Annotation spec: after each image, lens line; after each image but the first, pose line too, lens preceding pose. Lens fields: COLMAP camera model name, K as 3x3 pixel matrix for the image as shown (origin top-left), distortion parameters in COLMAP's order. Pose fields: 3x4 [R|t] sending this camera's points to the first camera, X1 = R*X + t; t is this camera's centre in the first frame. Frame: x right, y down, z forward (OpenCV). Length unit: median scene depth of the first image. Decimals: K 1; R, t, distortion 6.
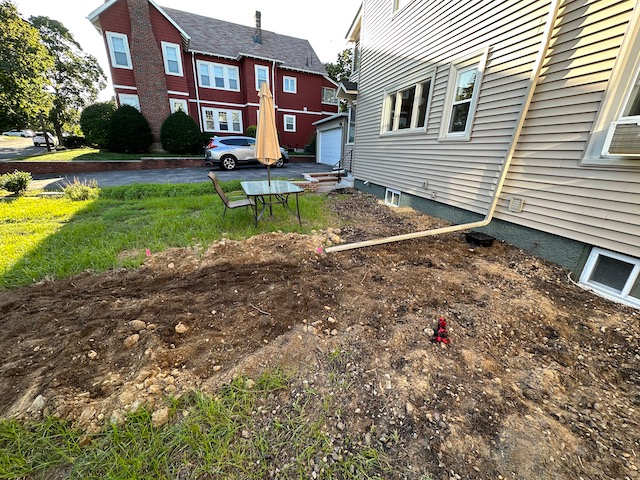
lens RADIAL K [[255.7, 0, 320.0], [0, 255.7, 240.0], [0, 0, 1]] dist [0.000078, 0.000064]
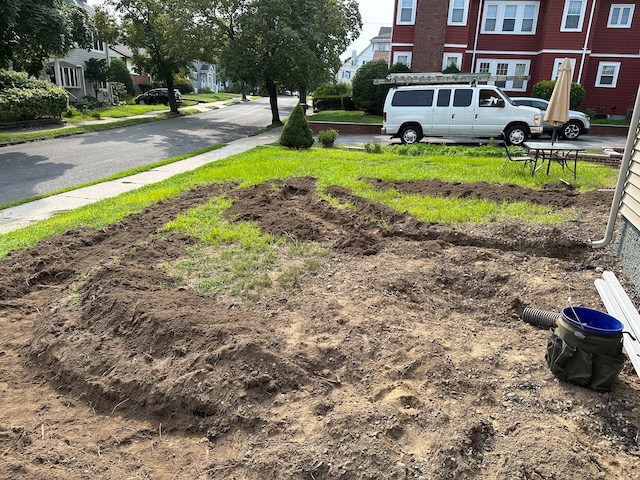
lens RADIAL K [[456.3, 0, 320.0], [0, 456.3, 240.0], [0, 0, 1]] dist [0.028558, -0.023146]
pose [[0.789717, 0.182970, -0.585551, 0.082881], [-0.225942, 0.974141, -0.000328, 0.135755], [0.570349, 0.132559, 0.810636, -0.364535]]
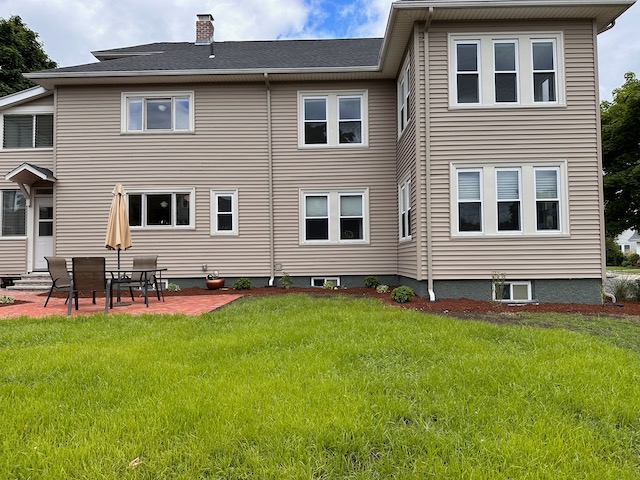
lens RADIAL K [[456.3, 0, 320.0], [0, 456.3, 240.0], [0, 0, 1]] dist [0.028558, -0.023146]
pose [[0.268981, 0.004033, 0.963137, -0.614102], [0.336939, 0.936410, -0.098020, 0.029424], [-0.902287, 0.350884, 0.250518, -0.057601]]
